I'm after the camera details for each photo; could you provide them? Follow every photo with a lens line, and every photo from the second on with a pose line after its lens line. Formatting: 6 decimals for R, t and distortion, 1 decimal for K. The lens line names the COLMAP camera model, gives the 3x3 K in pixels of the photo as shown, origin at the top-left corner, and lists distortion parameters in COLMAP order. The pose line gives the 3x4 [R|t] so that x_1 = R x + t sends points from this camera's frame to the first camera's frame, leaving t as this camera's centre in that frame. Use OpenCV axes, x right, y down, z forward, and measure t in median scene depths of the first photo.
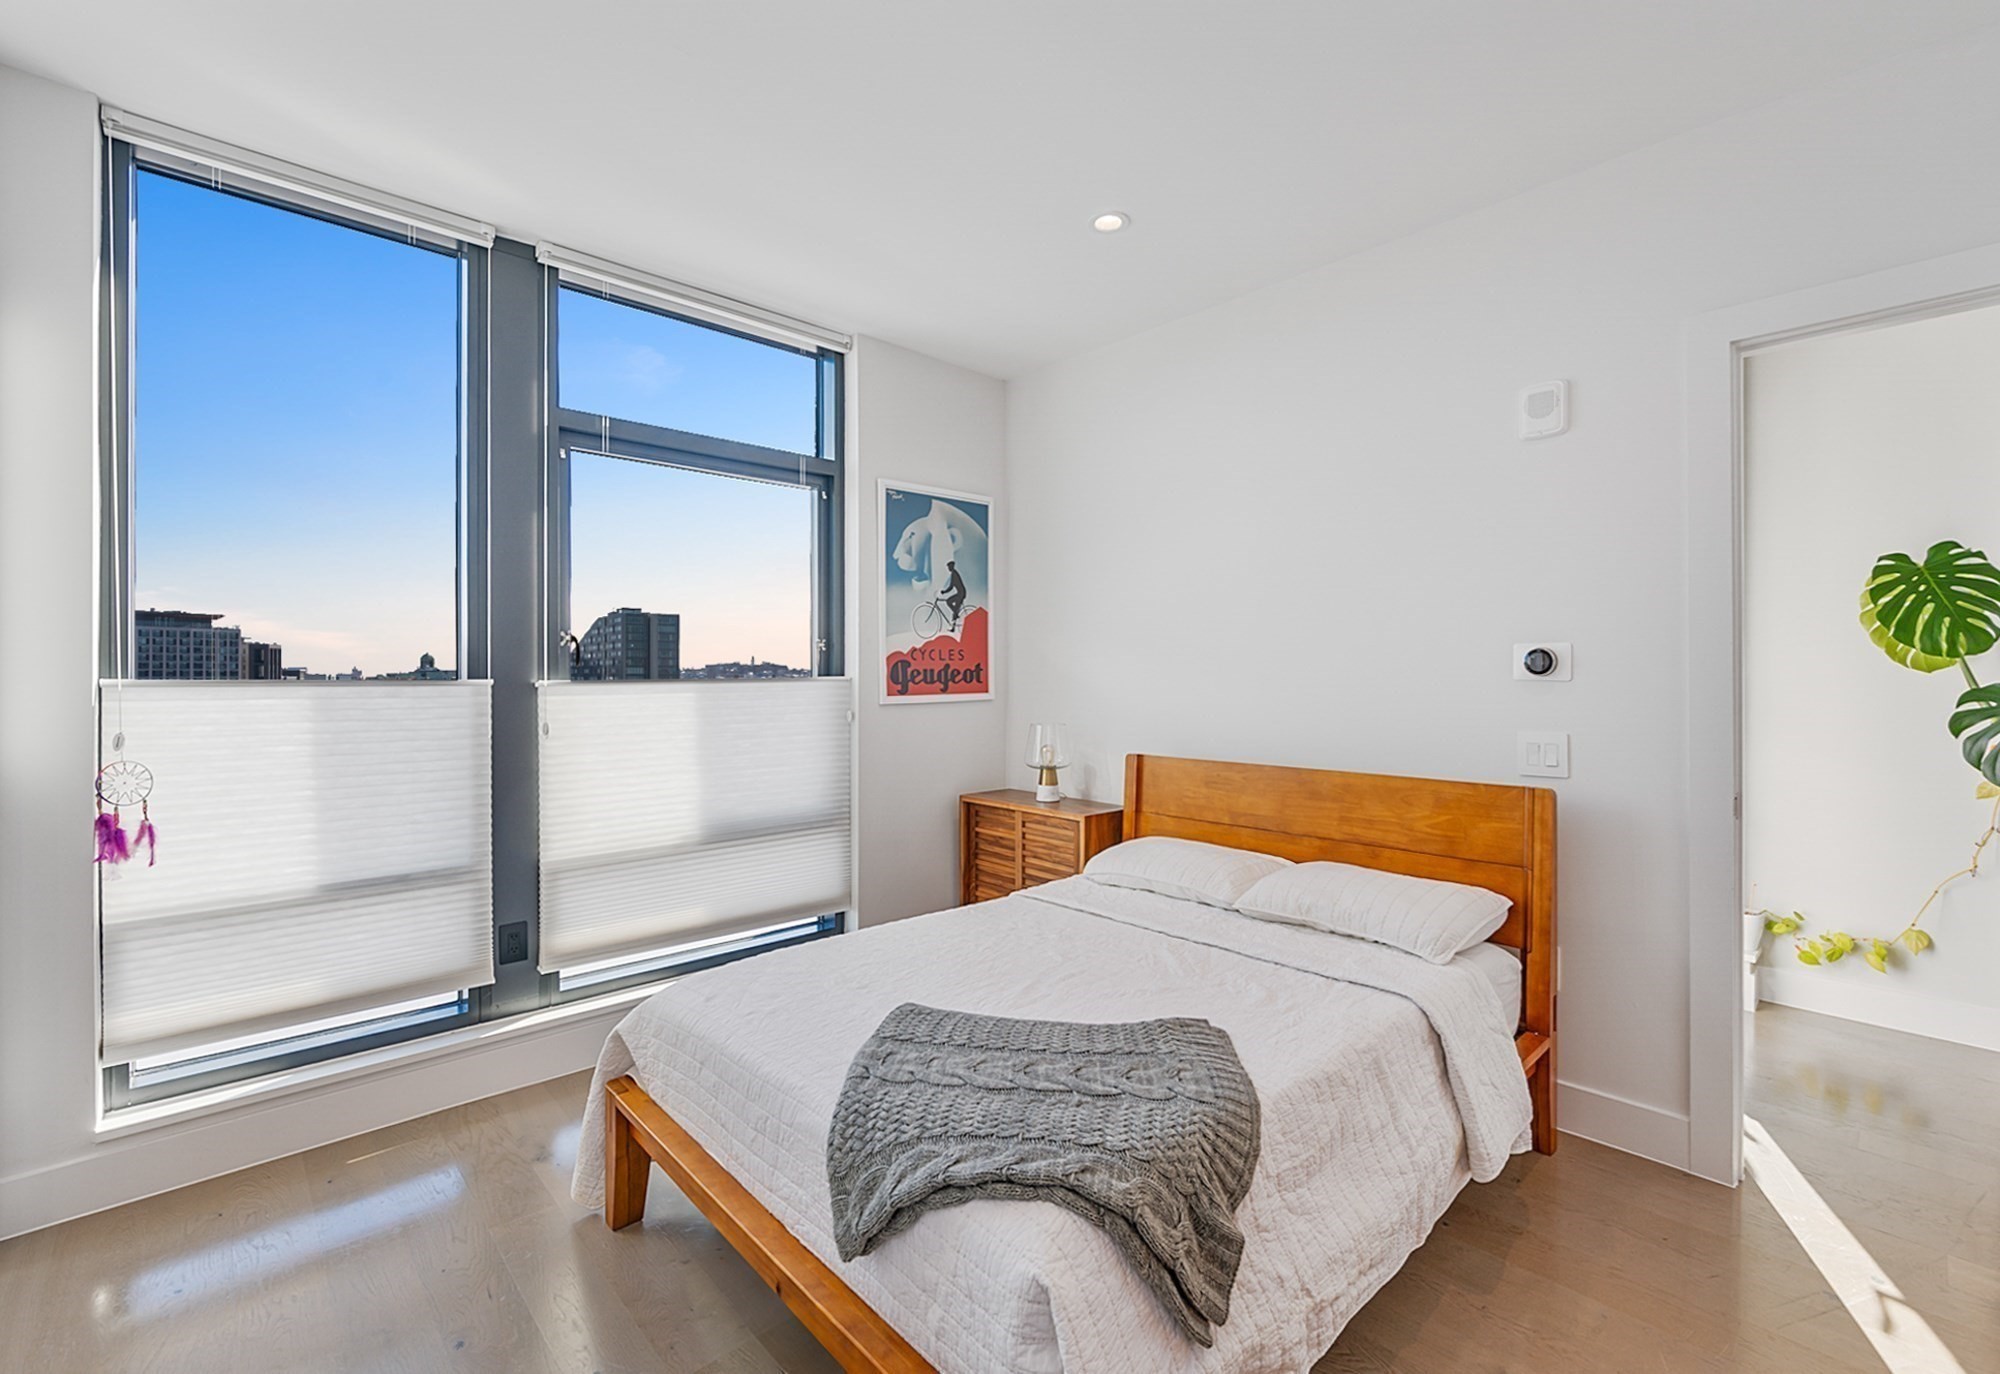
lens RADIAL K [[877.6, 0, 1000.0], [0, 877.6, 687.0], [0, 0, 1]] dist [-0.000042, 0.000073]
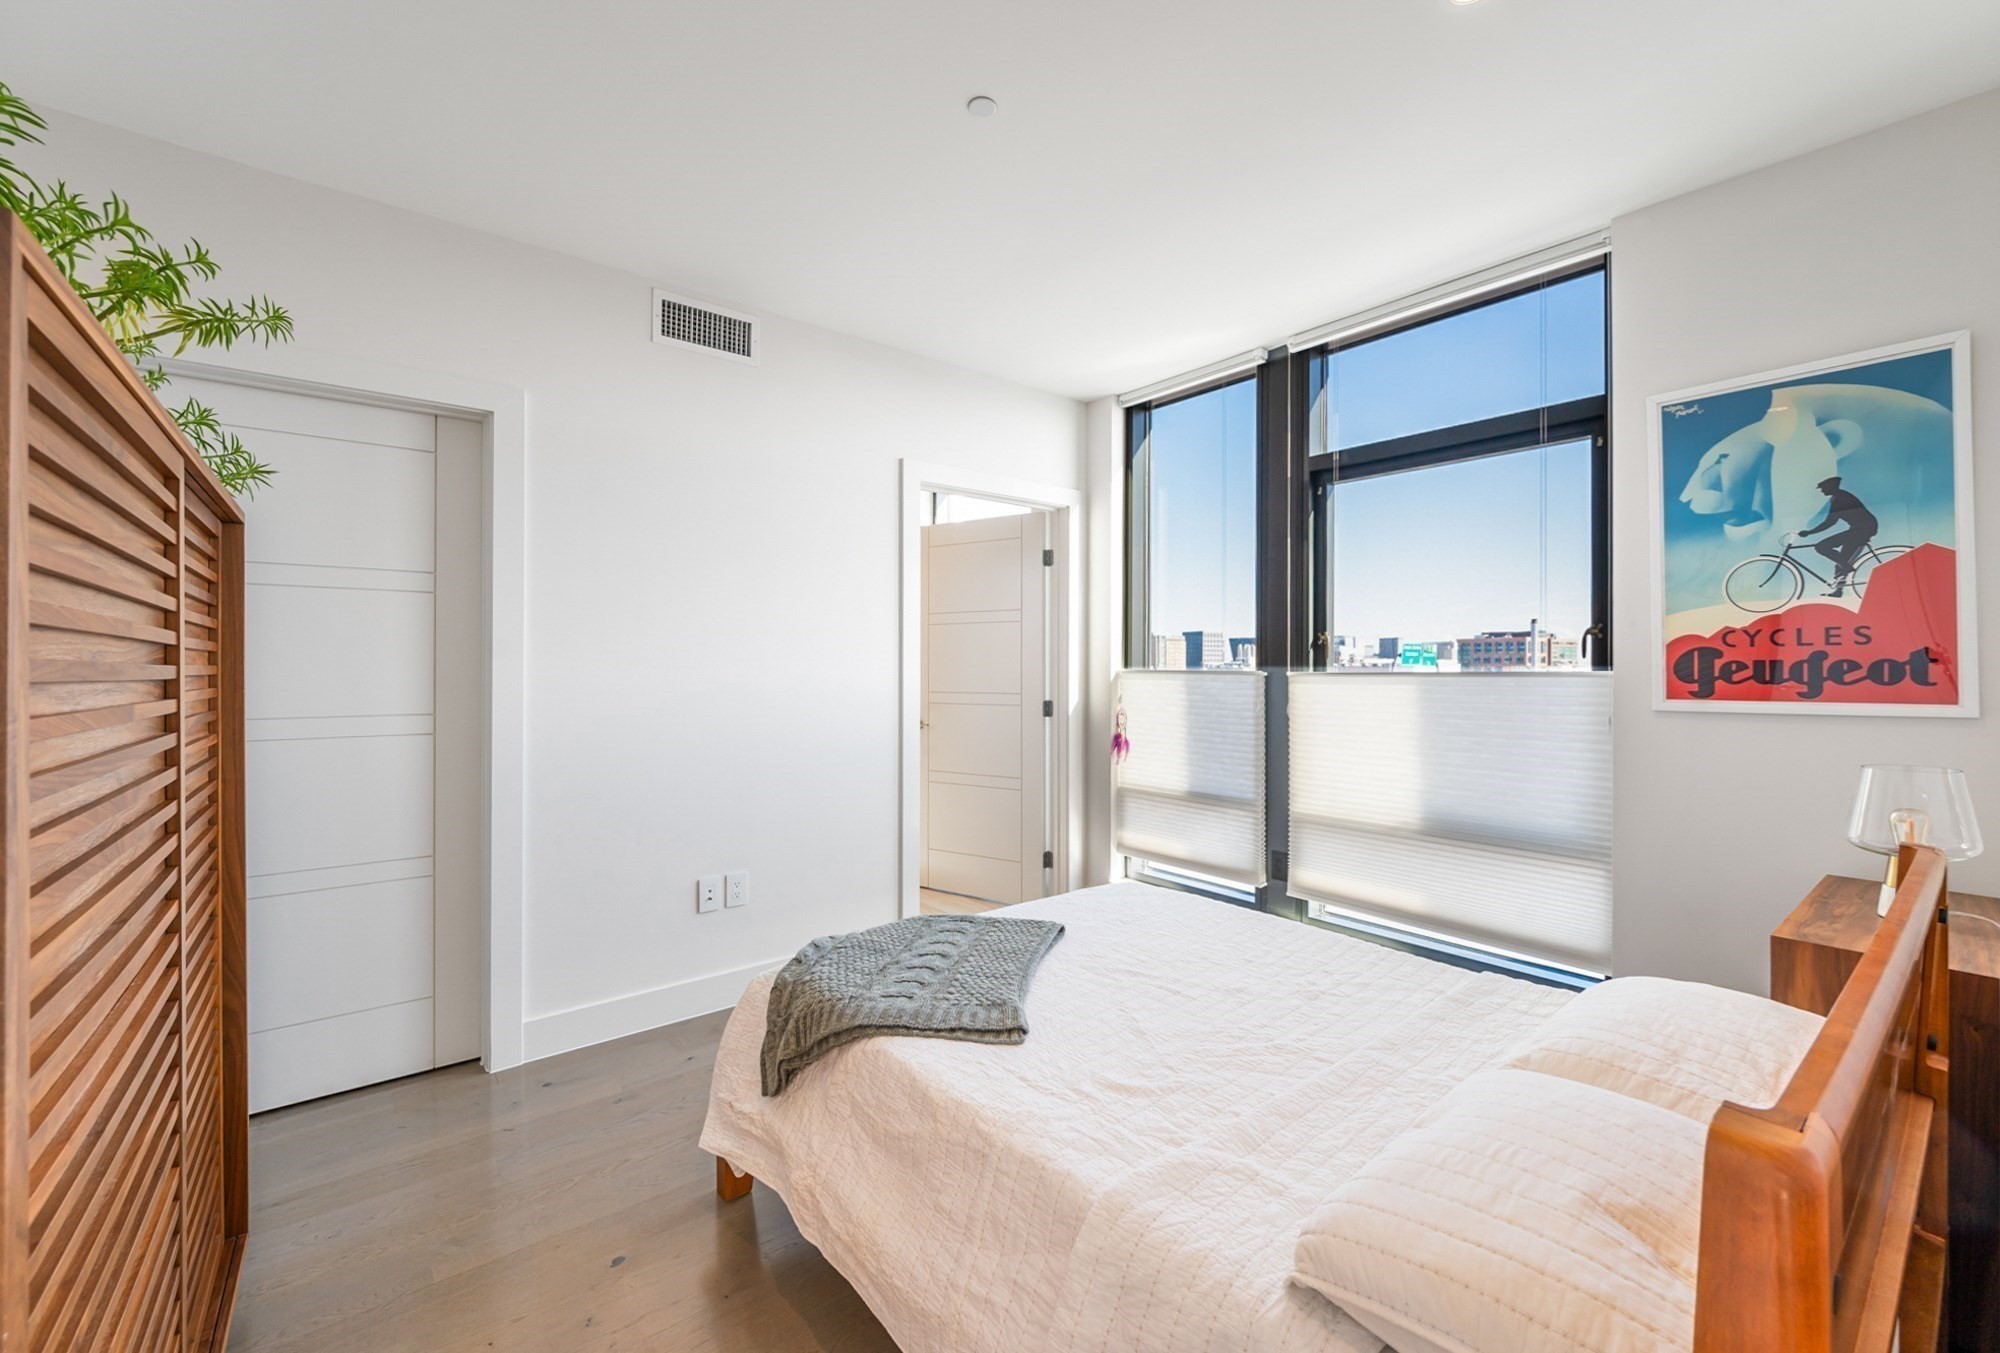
lens RADIAL K [[801.8, 0, 1000.0], [0, 801.8, 676.5], [0, 0, 1]] dist [-0.001977, -0.000140]
pose [[-0.063671, 0.014391, -0.997867, 0.540173], [-0.014306, 0.999780, 0.015332, -0.009915], [0.997868, 0.015252, -0.063452, 0.495528]]
